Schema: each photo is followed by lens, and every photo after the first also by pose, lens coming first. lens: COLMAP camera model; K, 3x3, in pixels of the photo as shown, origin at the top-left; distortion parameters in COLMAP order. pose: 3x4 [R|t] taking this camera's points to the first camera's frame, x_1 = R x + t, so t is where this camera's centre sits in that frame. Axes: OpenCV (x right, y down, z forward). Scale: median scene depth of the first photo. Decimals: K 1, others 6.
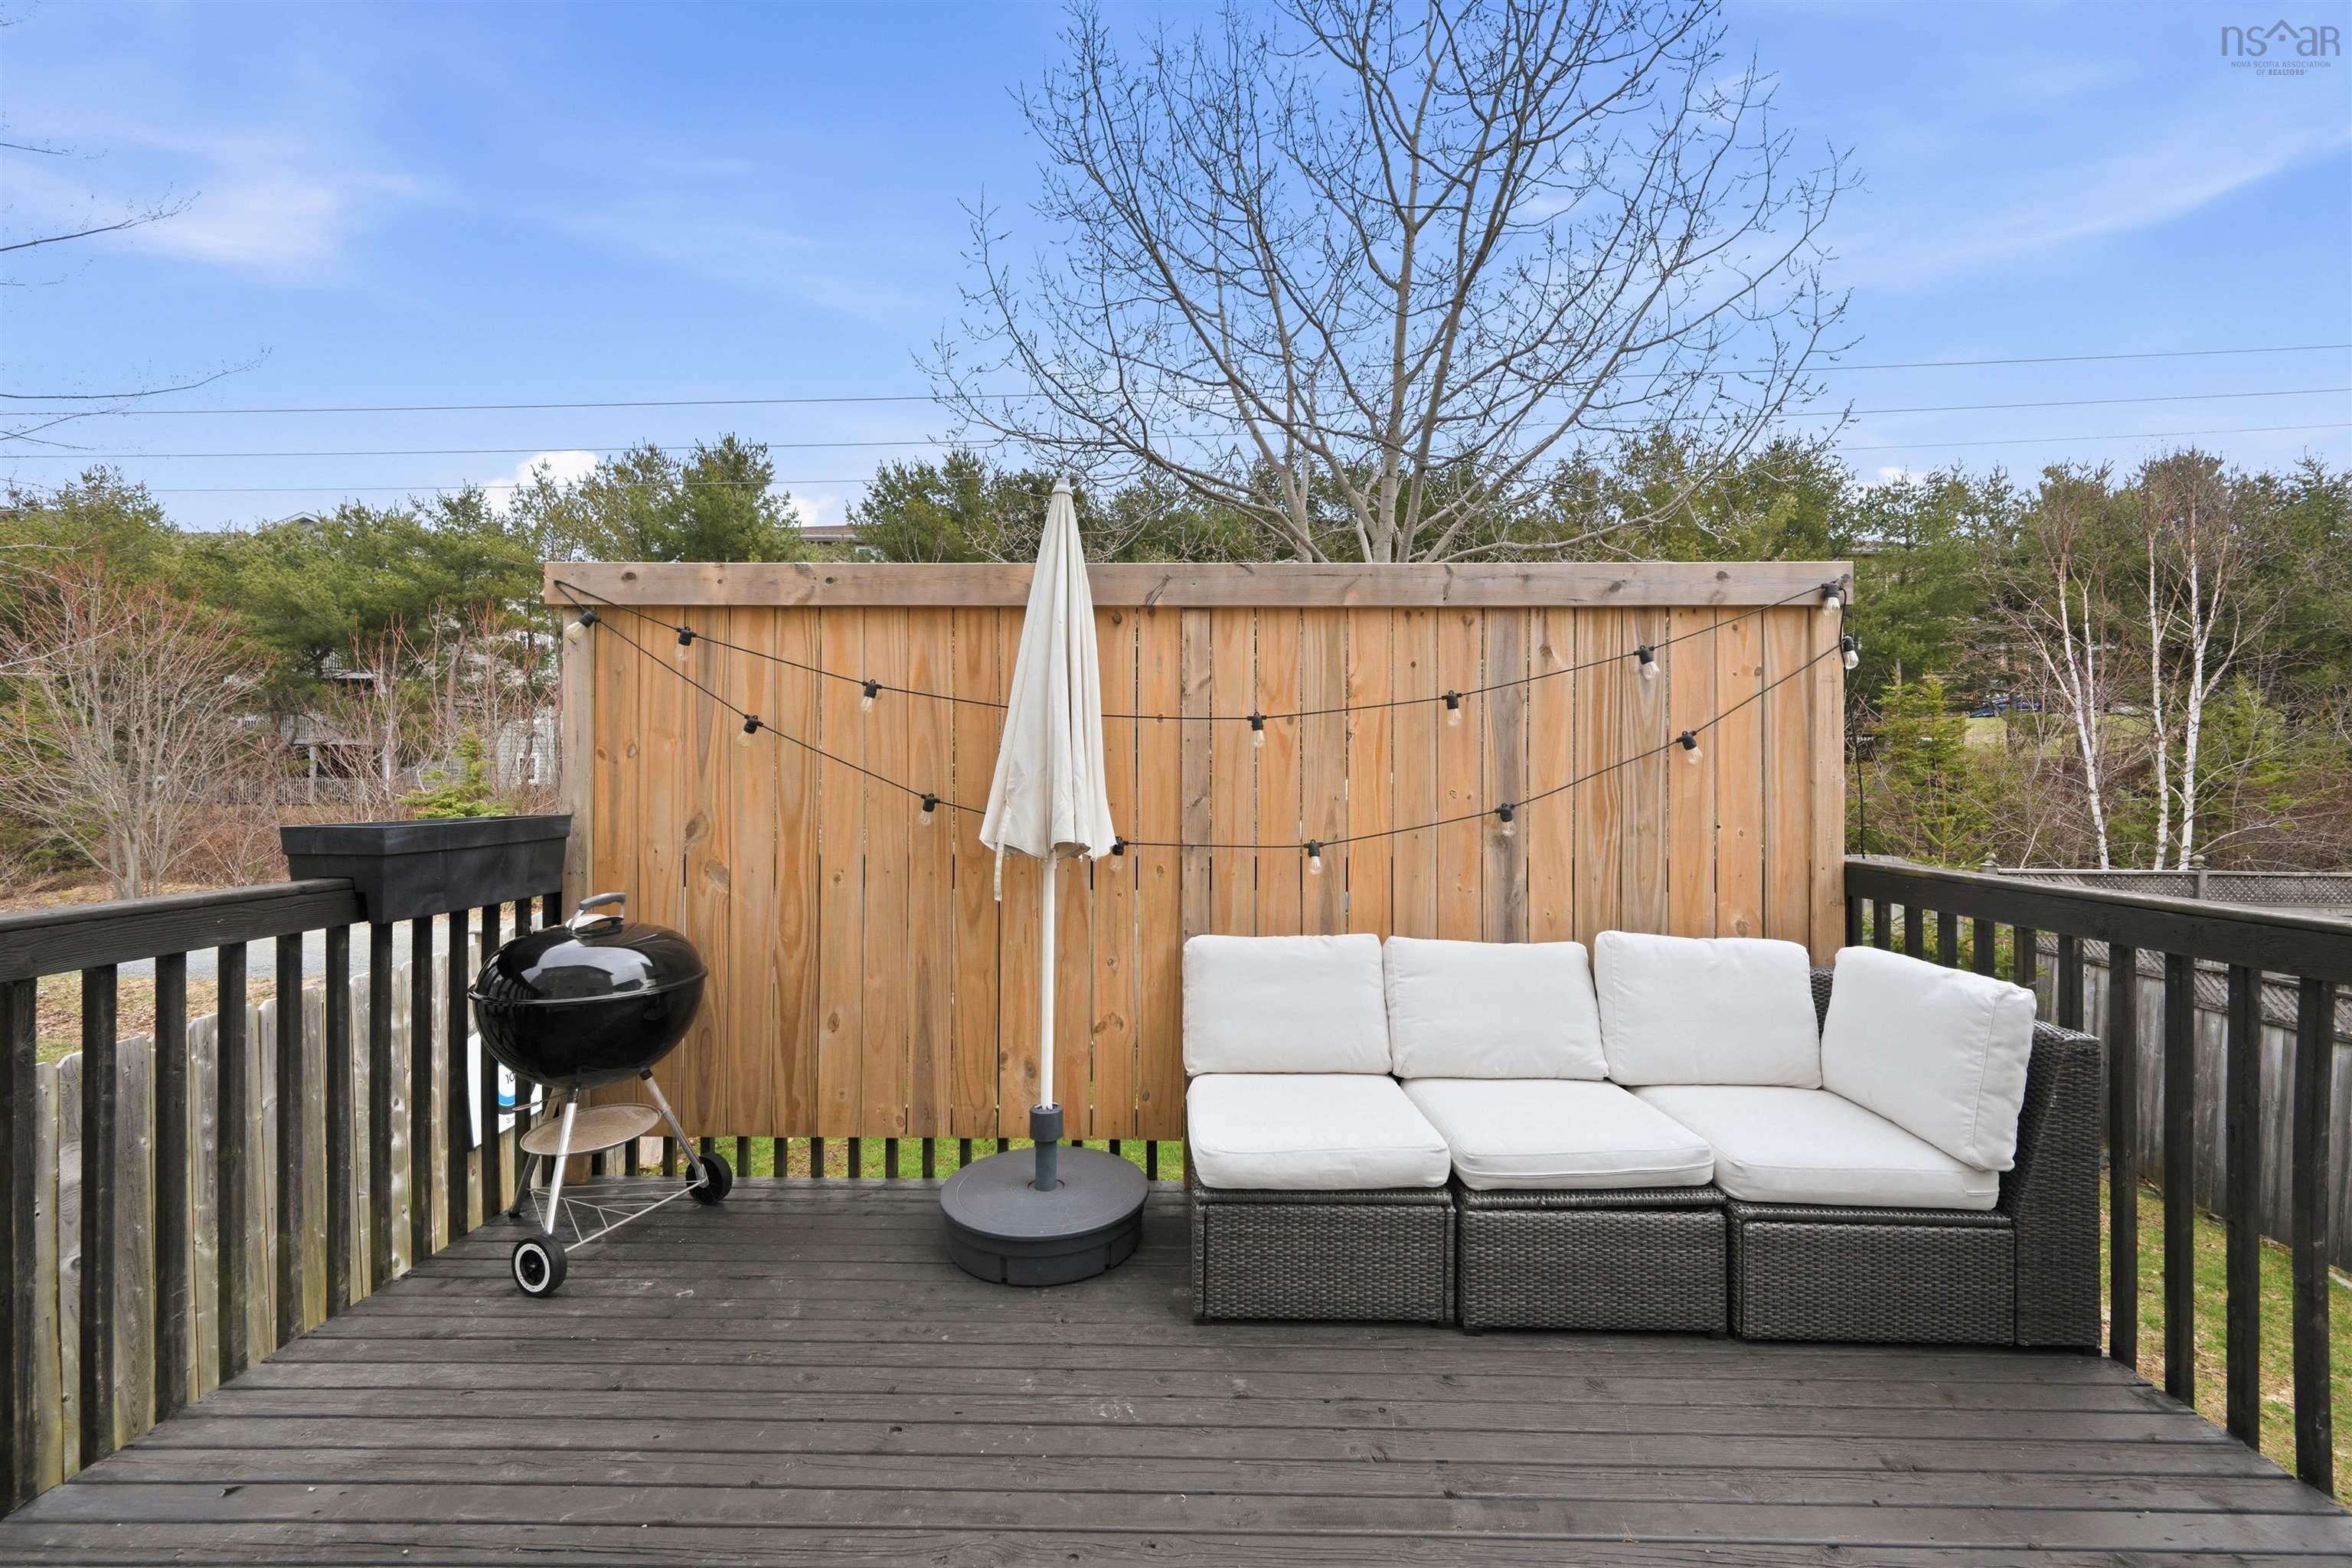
lens RADIAL K [[923.0, 0, 1176.1], [0, 923.0, 776.6], [0, 0, 1]] dist [-0.001359, 0.000023]
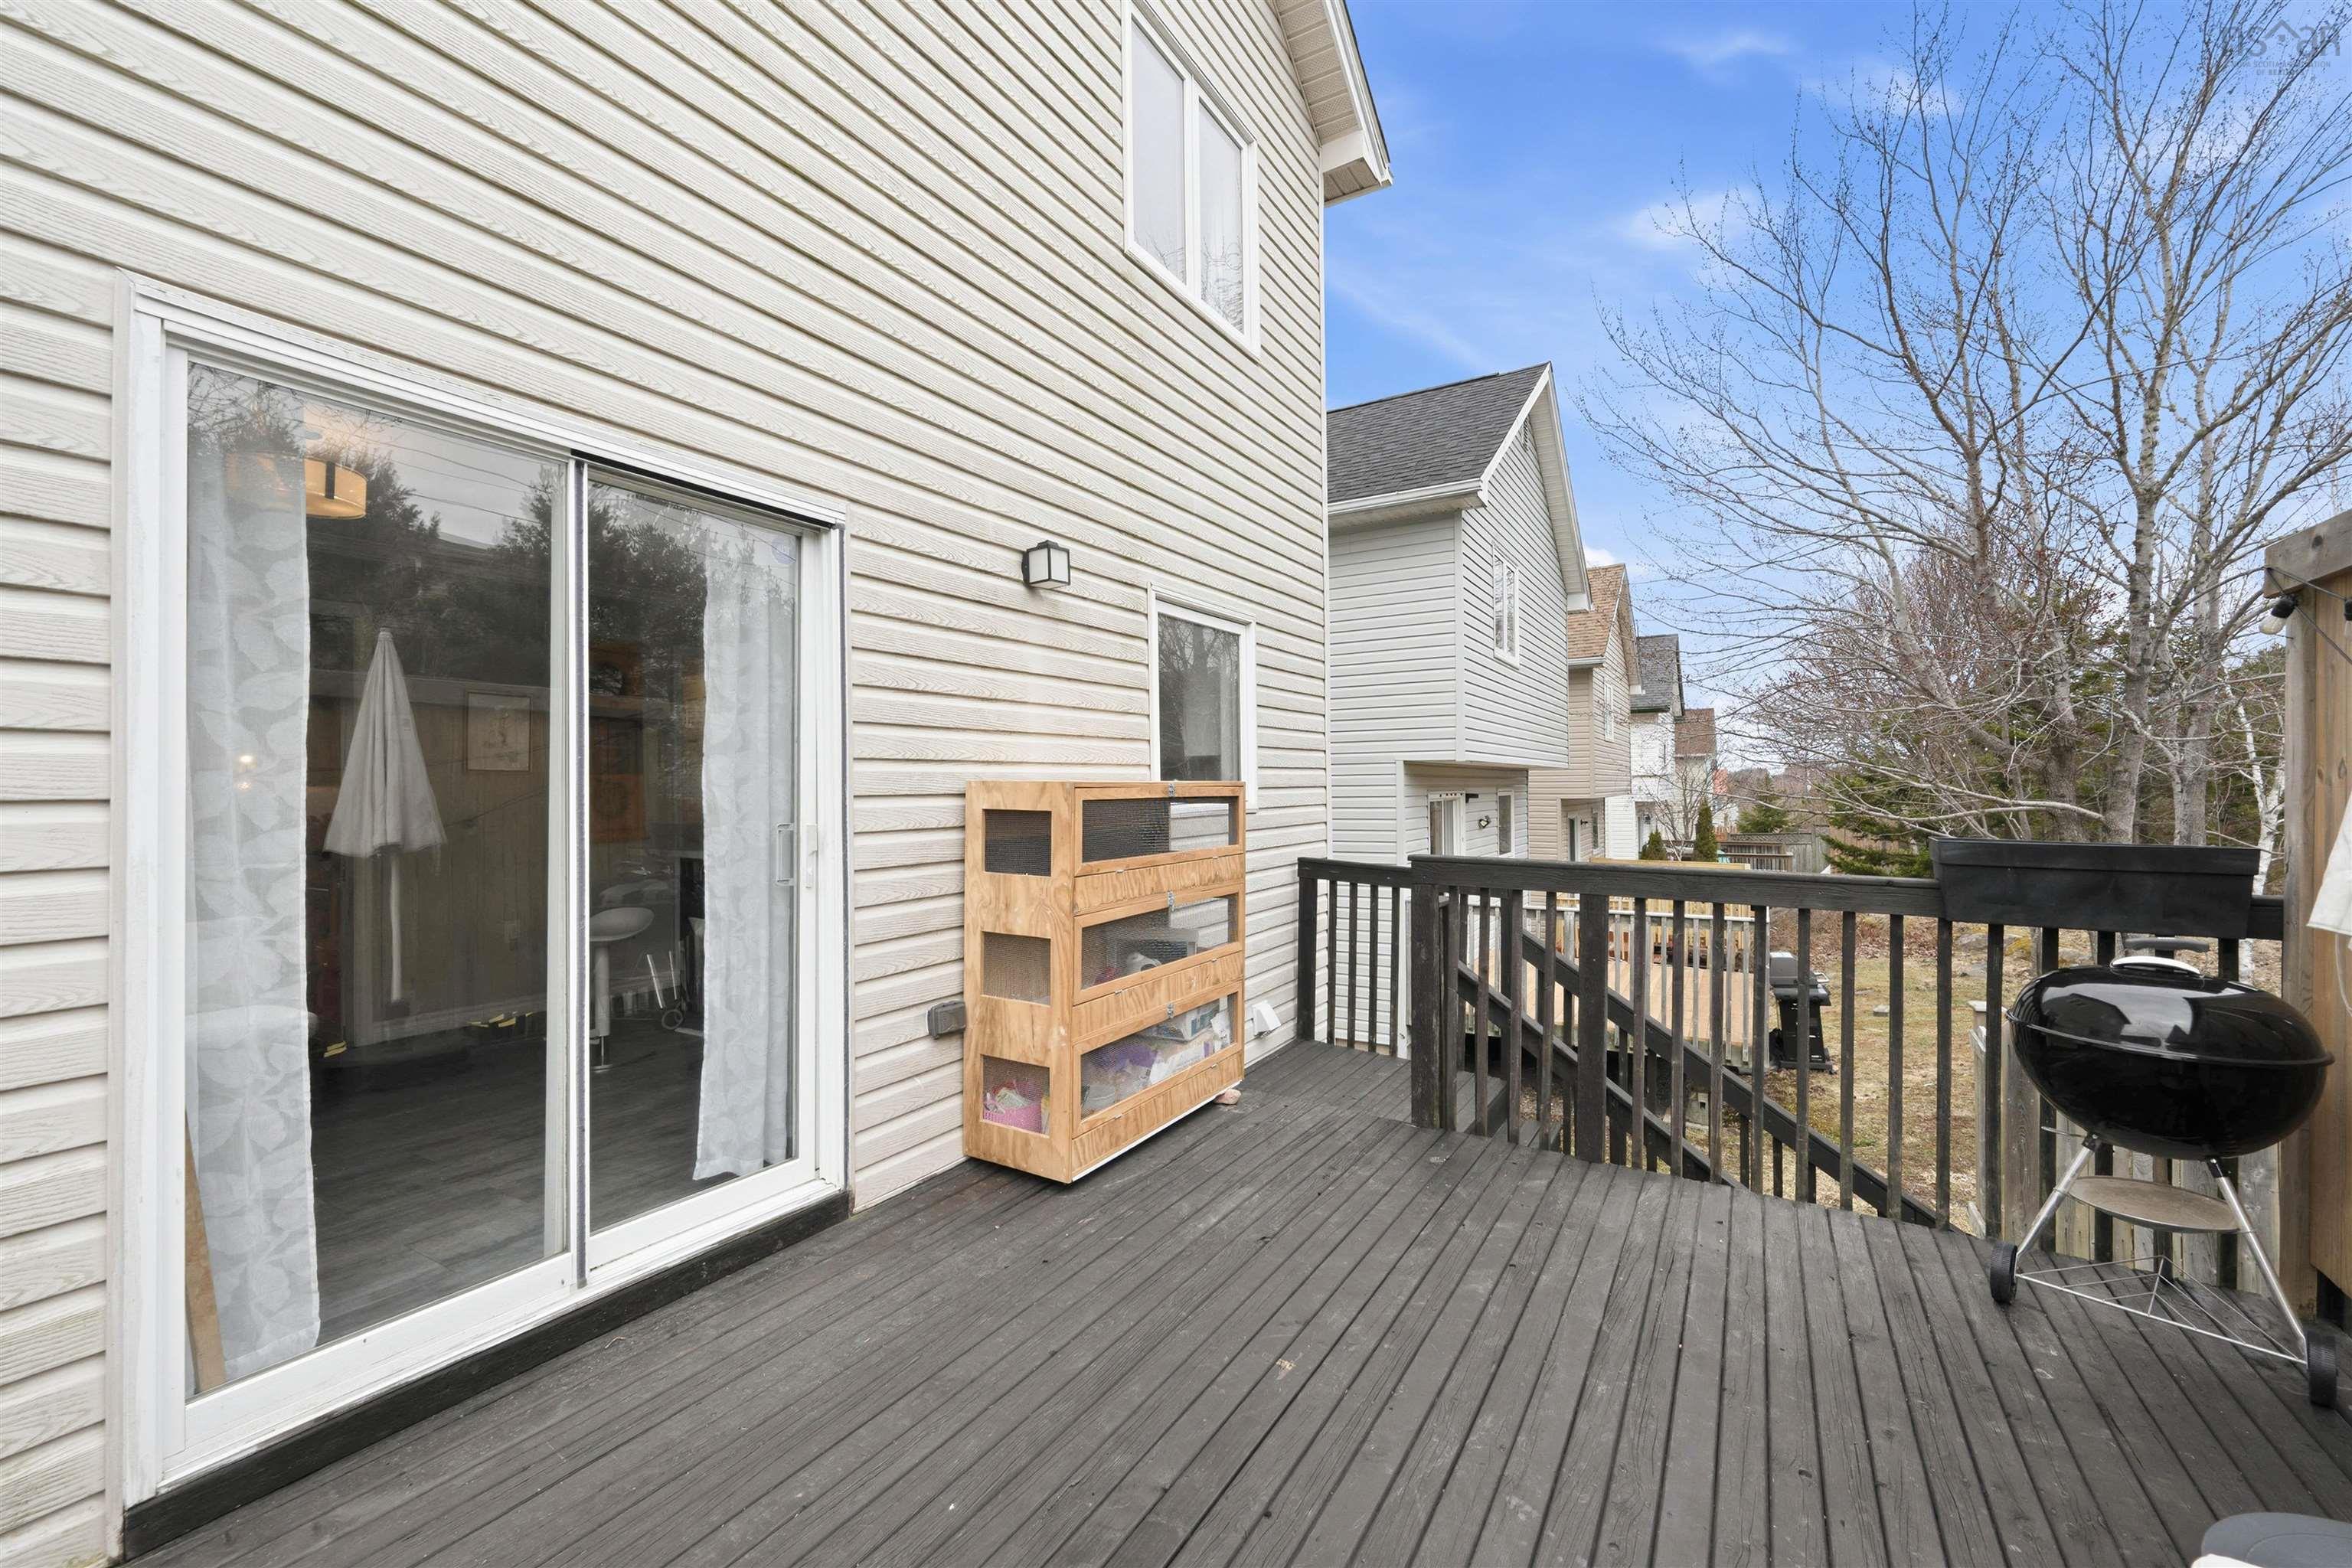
lens RADIAL K [[968.3, 0, 1213.2], [0, 968.3, 784.9], [0, 0, 1]] dist [-0.000715, 0.000030]
pose [[-0.473276, -0.010850, -0.880847, 0.540169], [-0.012323, 0.999908, -0.005696, -0.000085], [0.880828, 0.008159, -0.473366, 0.562022]]
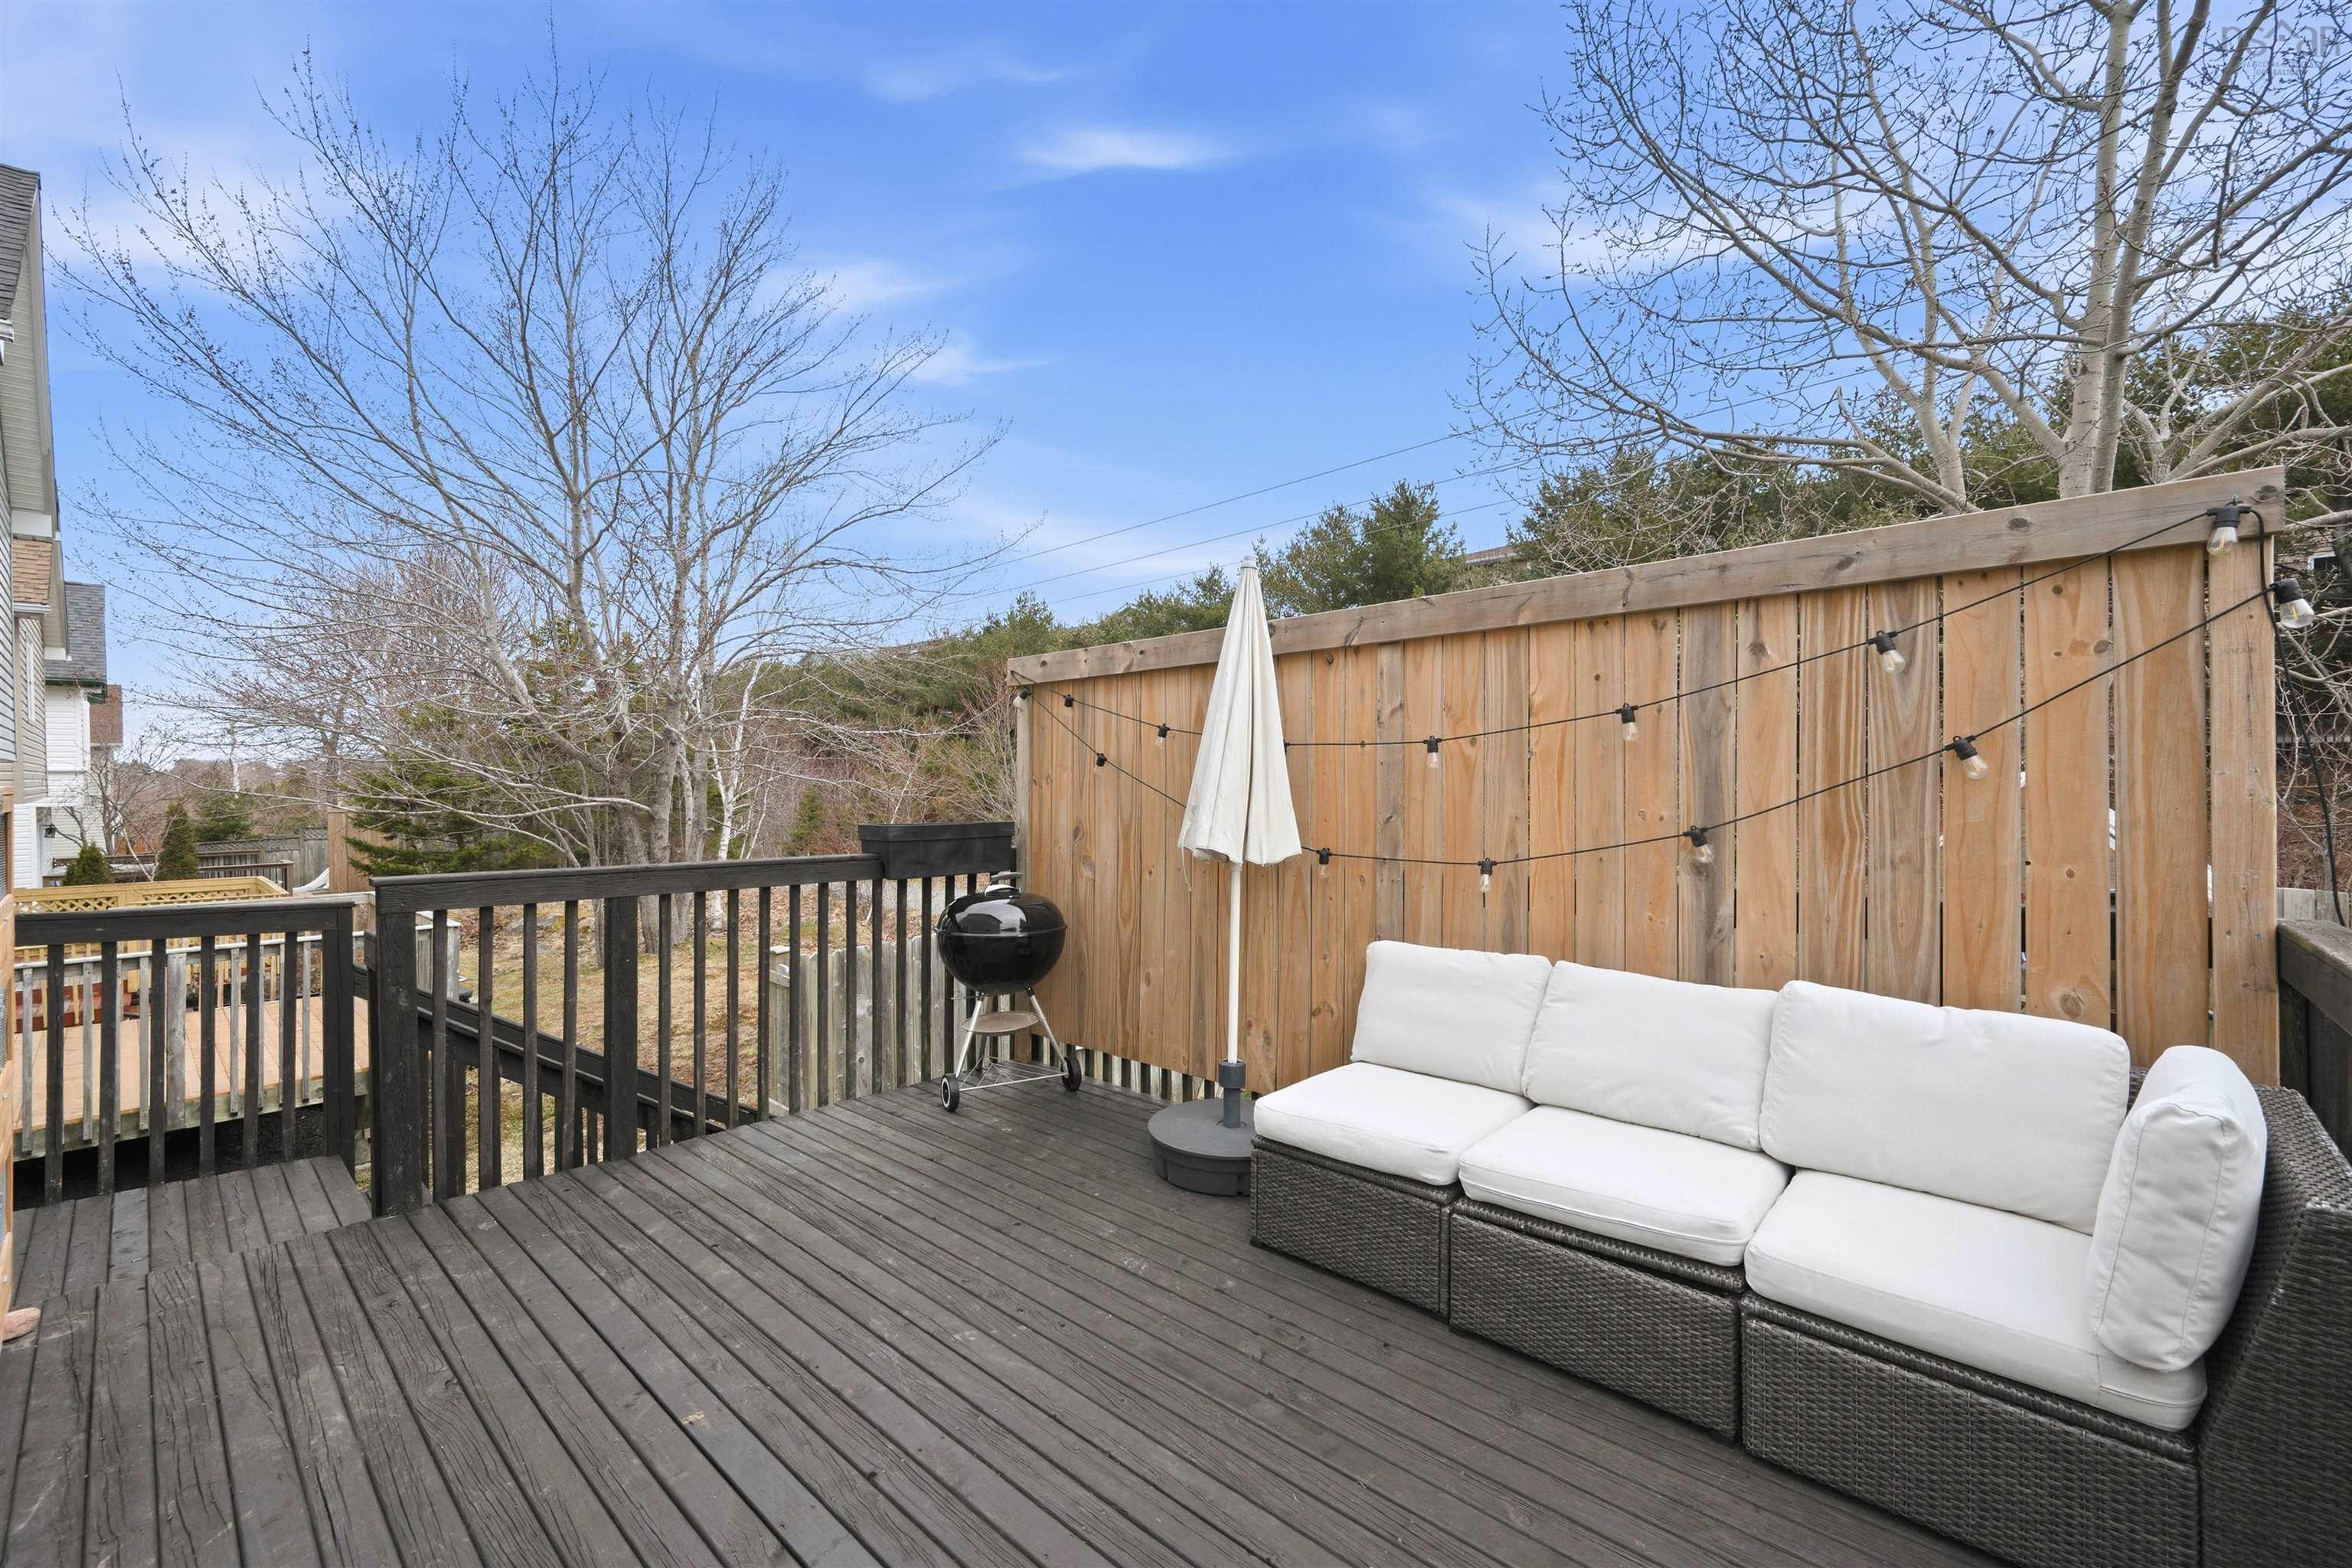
lens RADIAL K [[923.0, 0, 1176.1], [0, 923.0, 776.6], [0, 0, 1]] dist [-0.001359, 0.000023]
pose [[0.759550, -0.015511, -0.650264, 0.549656], [0.003508, 0.999799, -0.019752, -0.002220], [0.650440, 0.012721, 0.759451, -0.001255]]
